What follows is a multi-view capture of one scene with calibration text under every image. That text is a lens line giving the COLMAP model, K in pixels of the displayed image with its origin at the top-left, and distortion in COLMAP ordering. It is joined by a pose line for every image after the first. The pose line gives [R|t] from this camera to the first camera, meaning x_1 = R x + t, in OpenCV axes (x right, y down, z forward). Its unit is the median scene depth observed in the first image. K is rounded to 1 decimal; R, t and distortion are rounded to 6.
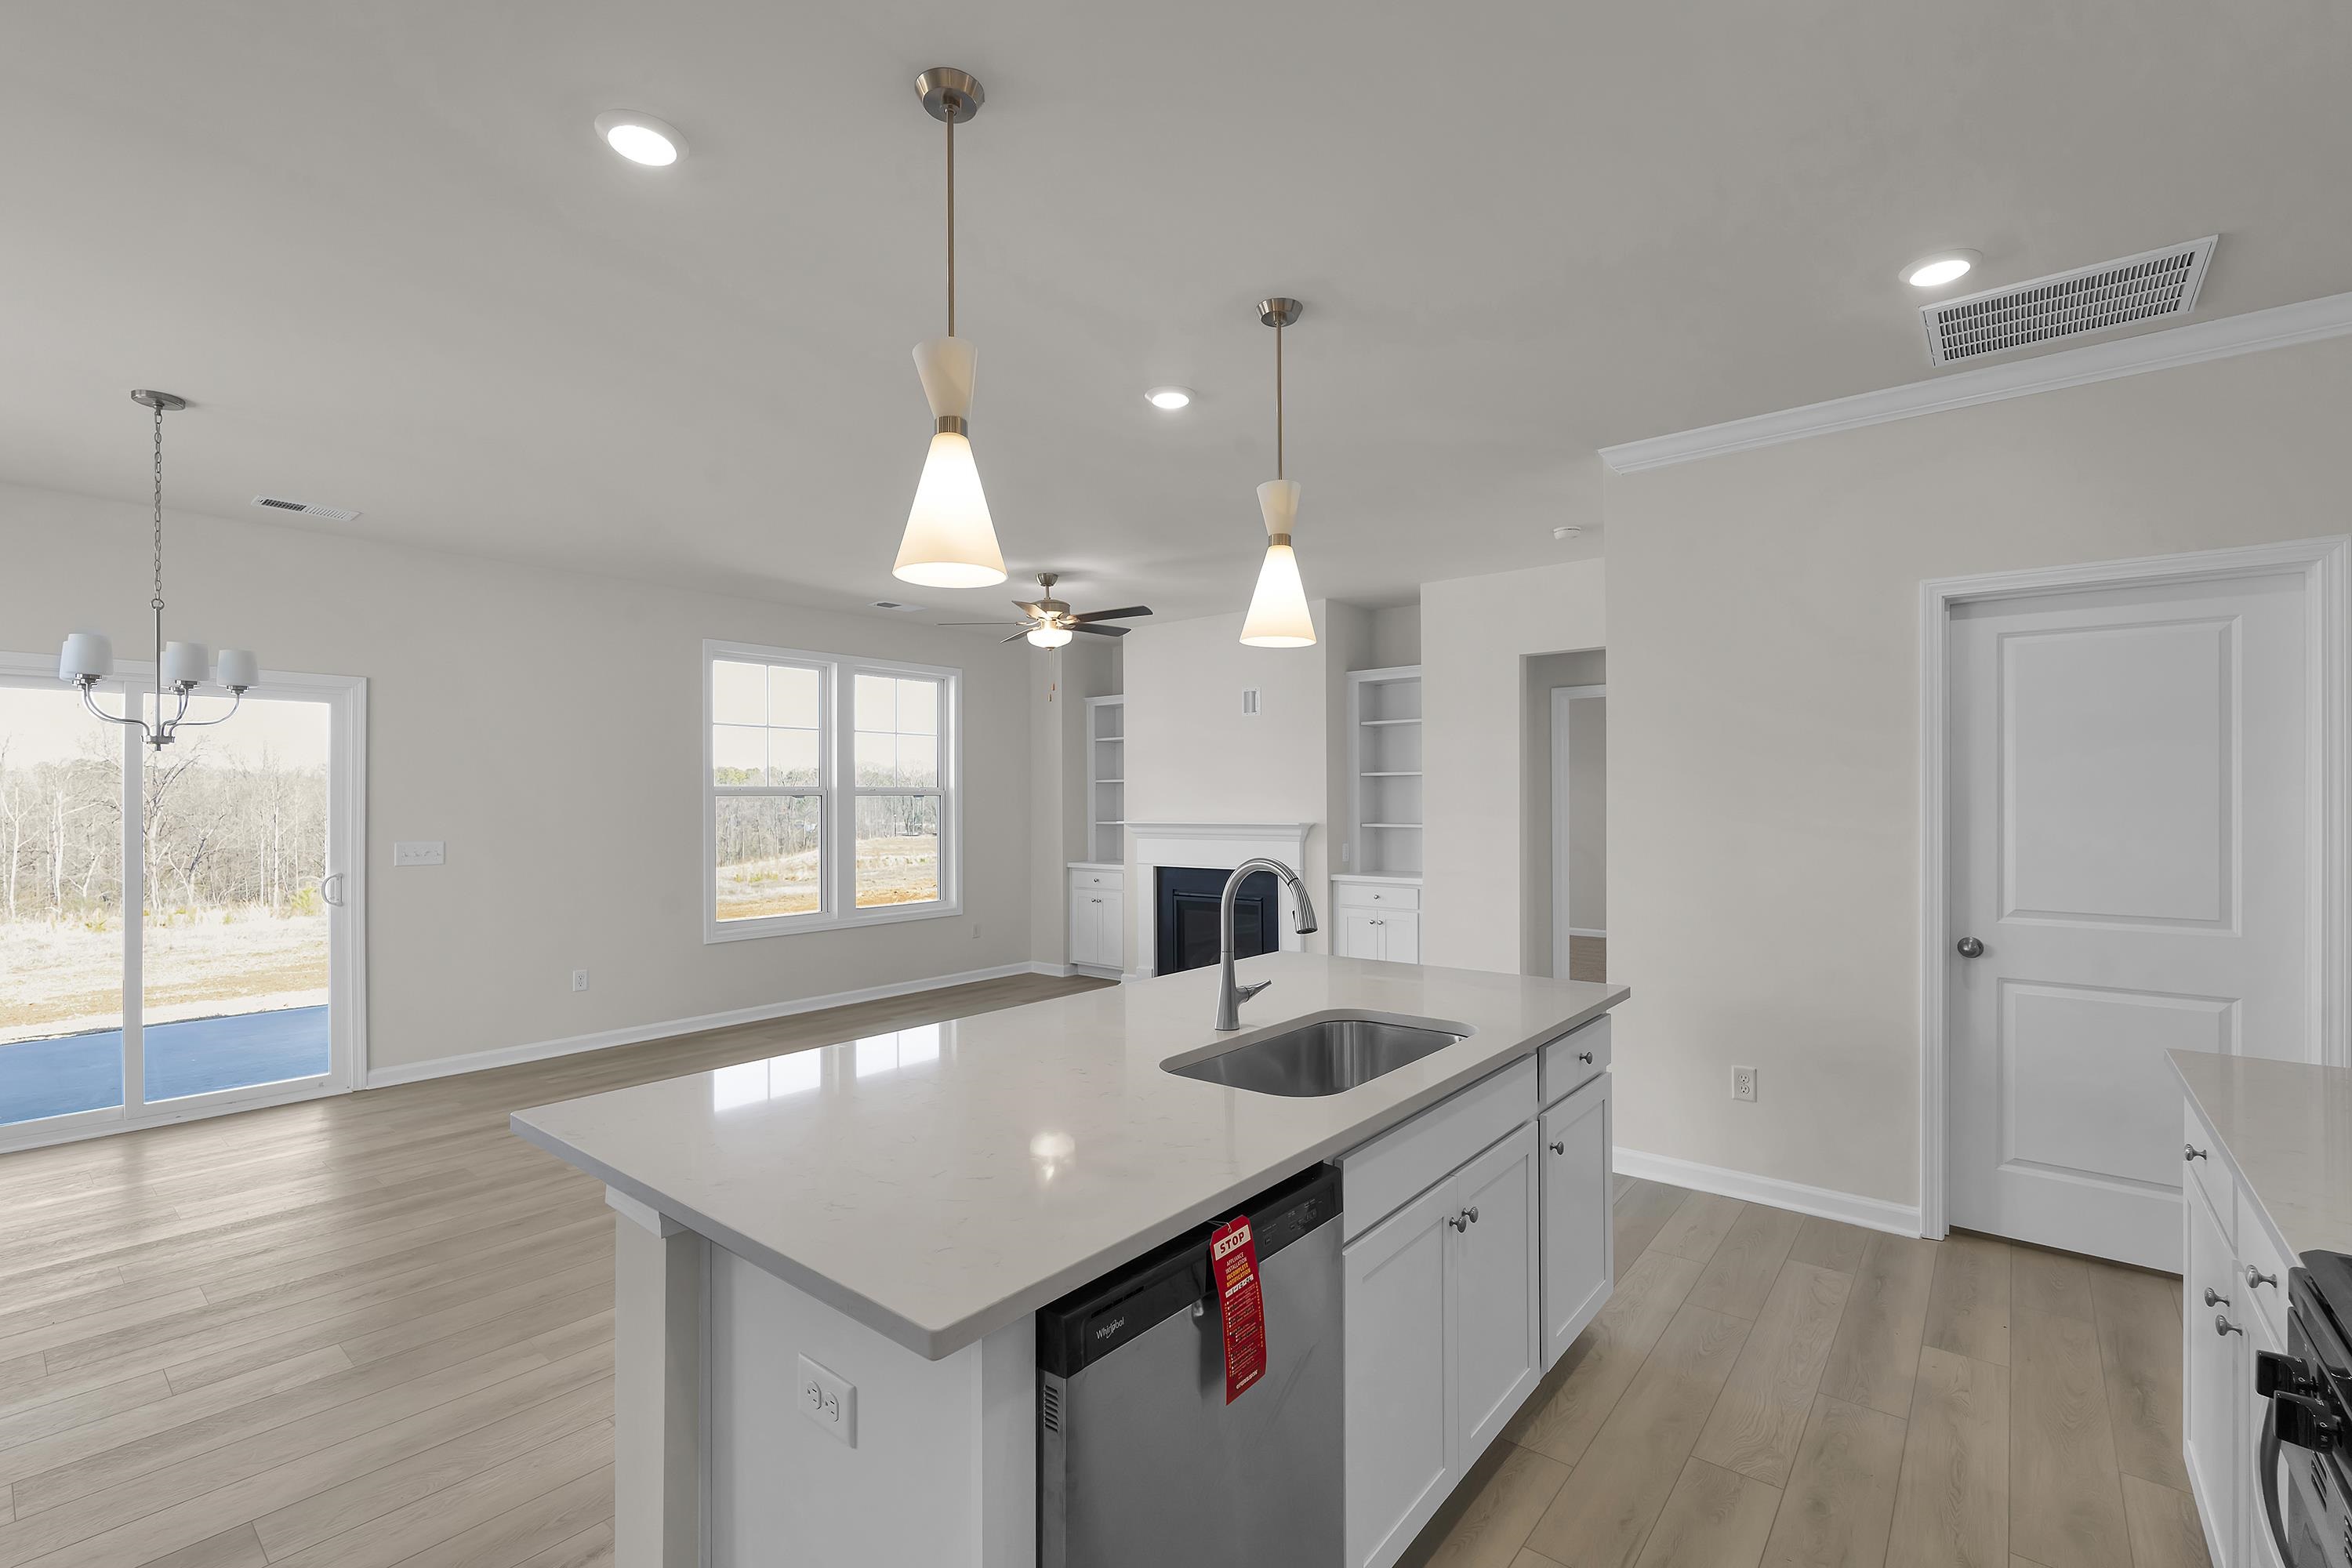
lens RADIAL K [[1017.8, 0, 1168.8], [0, 1017.8, 795.4], [0, 0, 1]] dist [-0.000747, -0.000011]
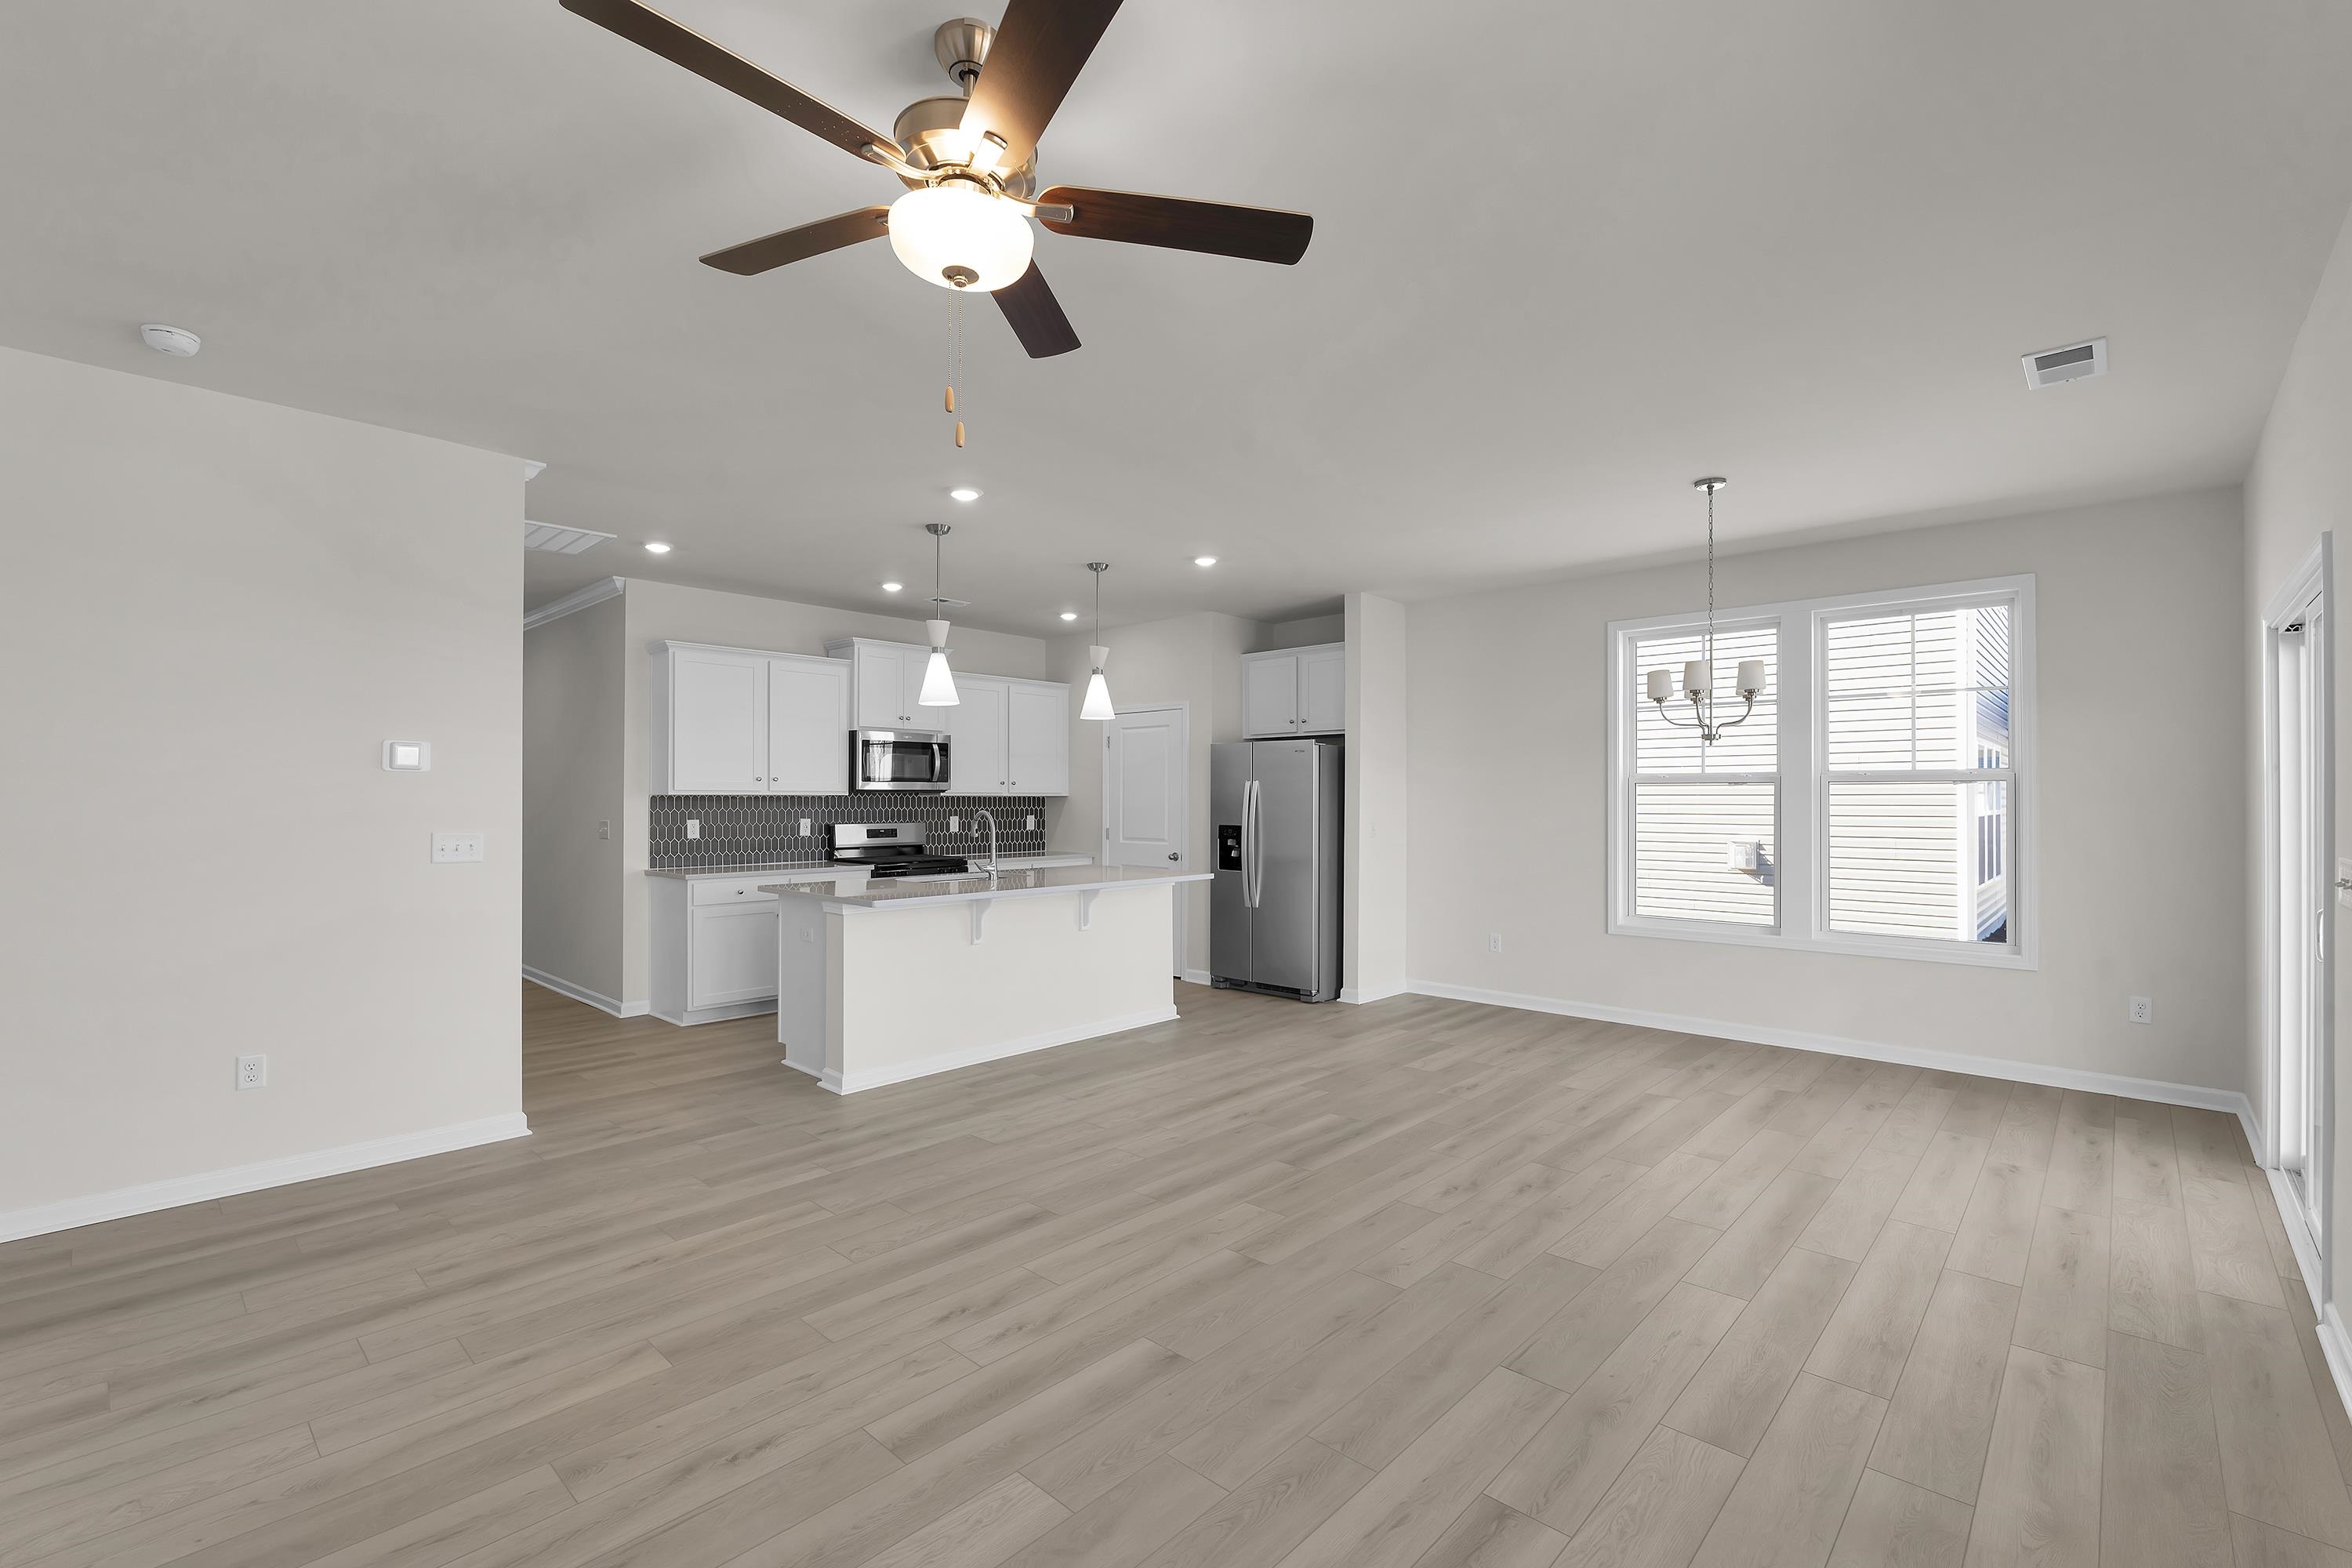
lens RADIAL K [[1034.1, 0, 1182.3], [0, 1034.1, 798.9], [0, 0, 1]] dist [-0.003833, -0.000428]
pose [[-0.998627, 0.001750, 0.052361, -0.159238], [0.001566, 0.999992, -0.003568, 0.012802], [-0.052366, -0.003481, -0.998622, 1.040828]]
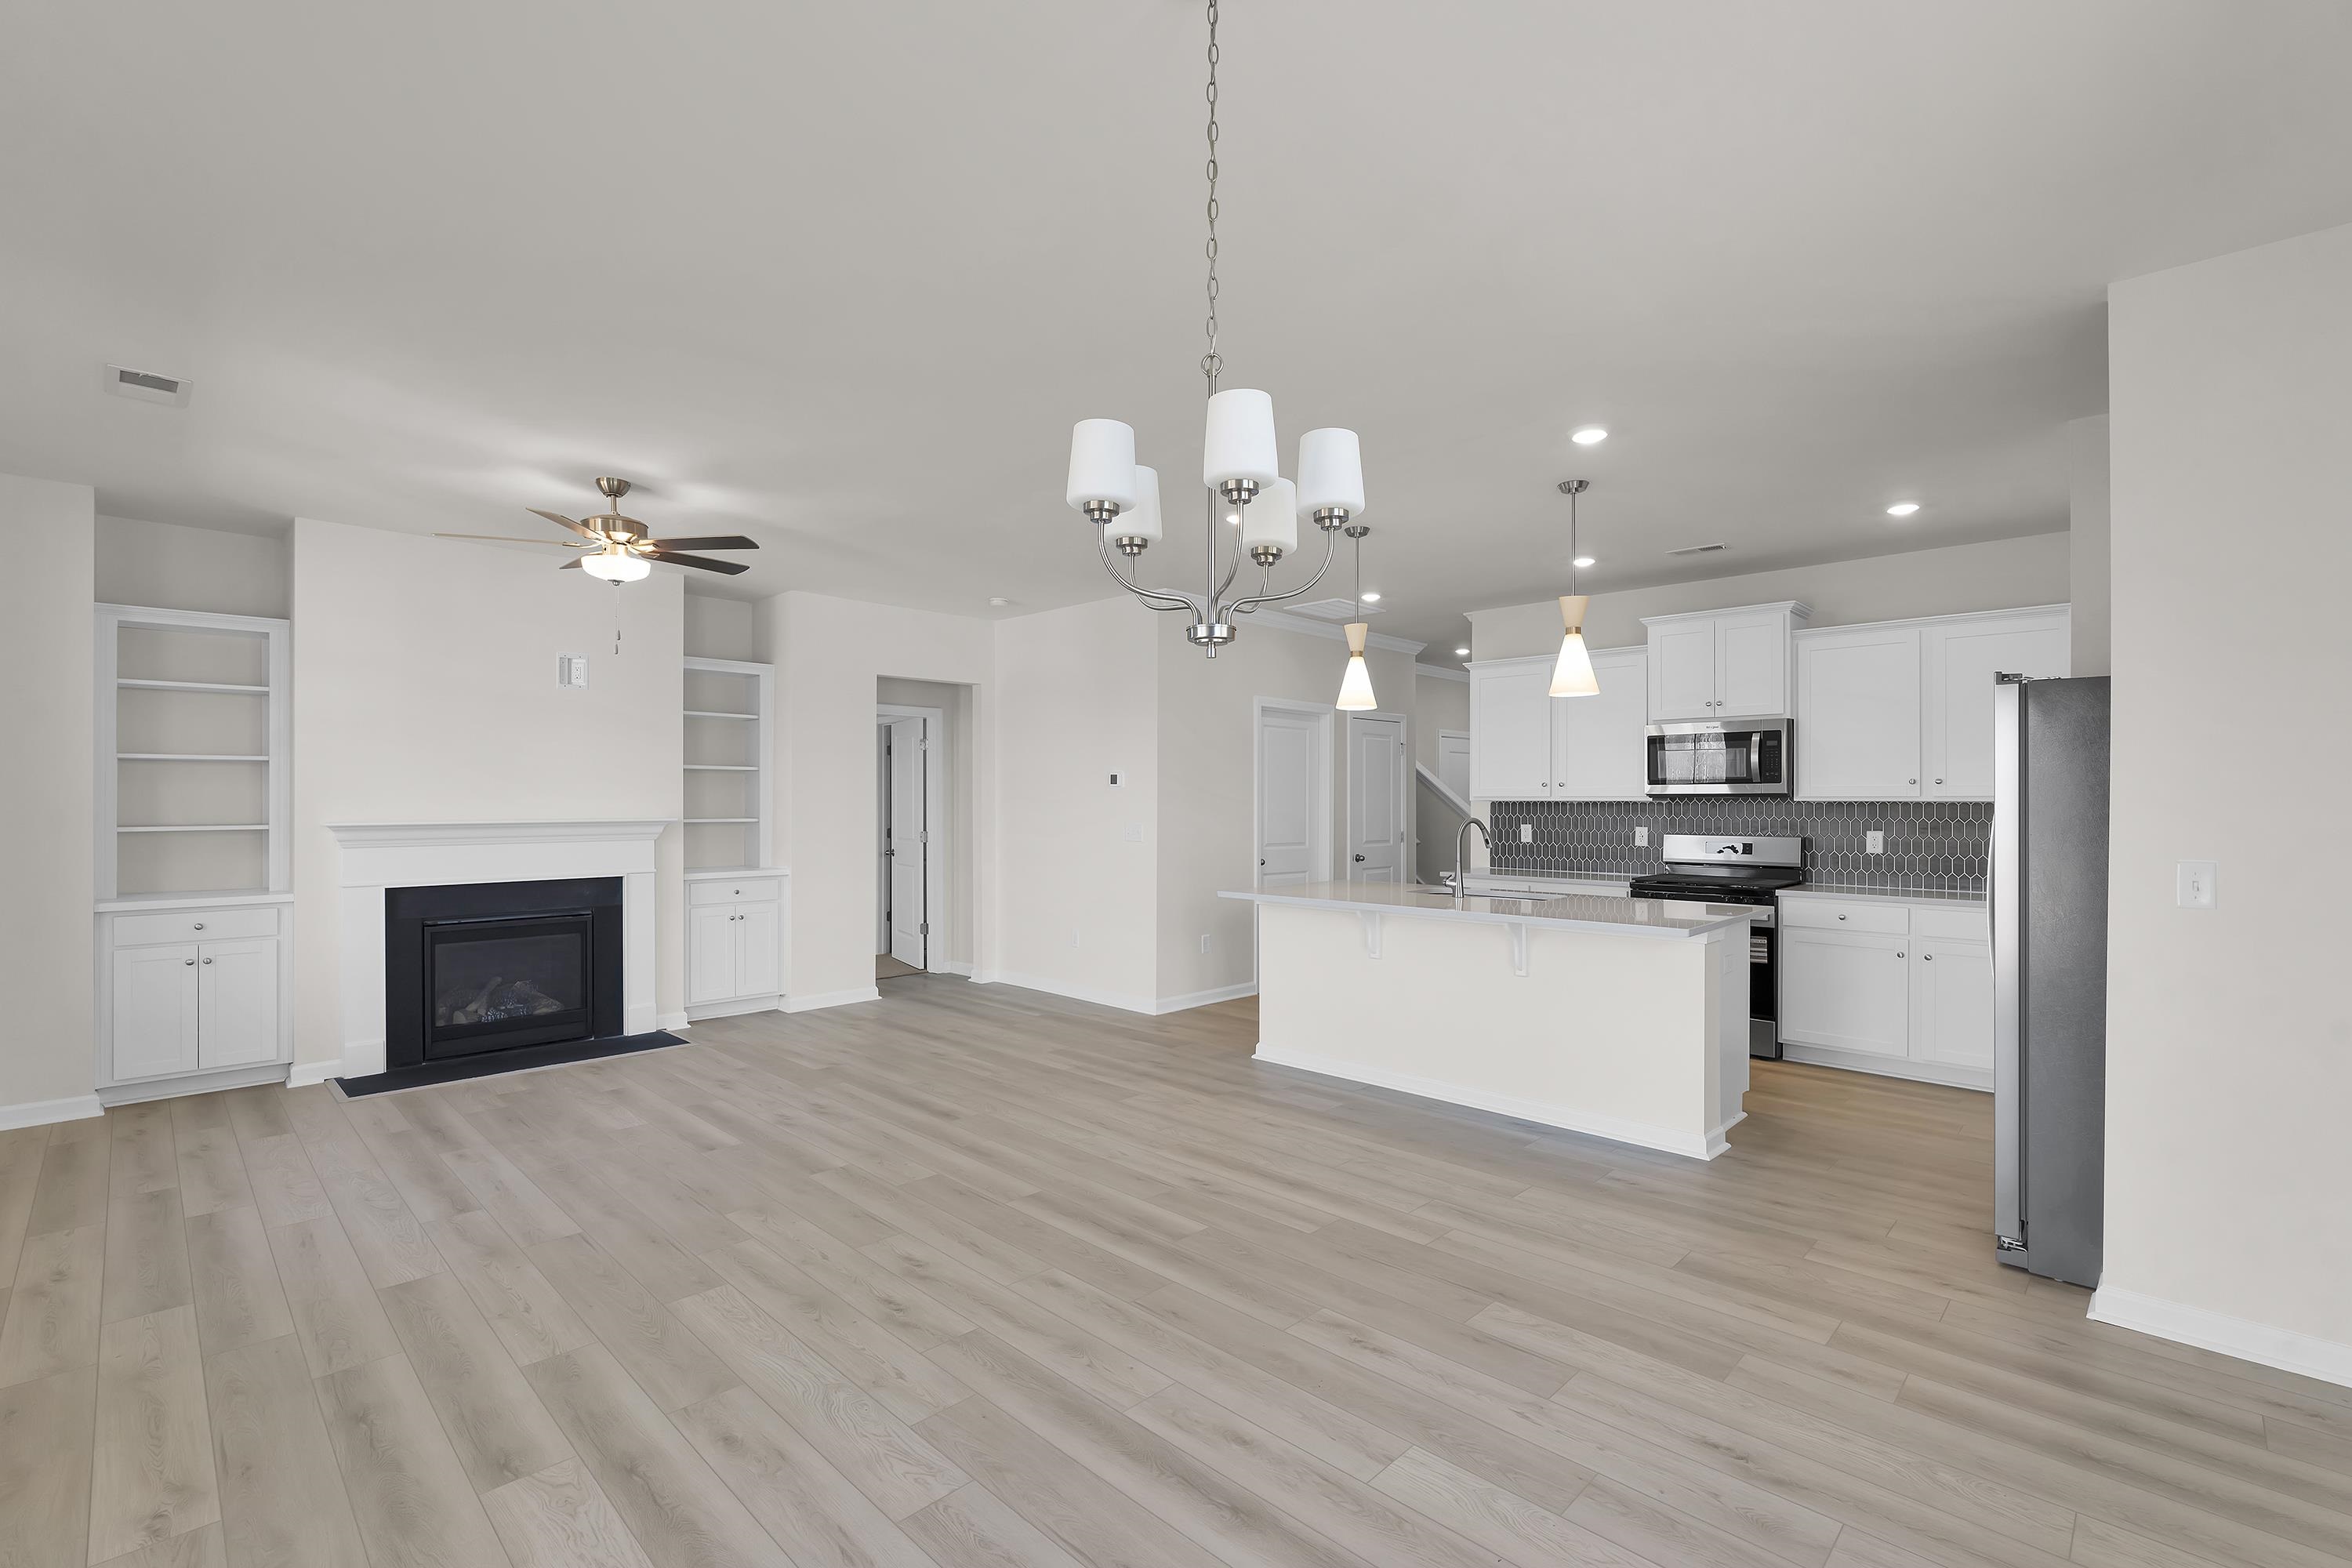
lens RADIAL K [[1038.2, 0, 1166.4], [0, 1038.2, 803.4], [0, 0, 1]] dist [-0.003175, 0.000026]
pose [[0.093691, 0.002854, 0.995597, -0.655154], [-0.005701, 0.999981, -0.002330, 0.011767], [-0.995585, -0.005458, 0.093706, 0.421983]]
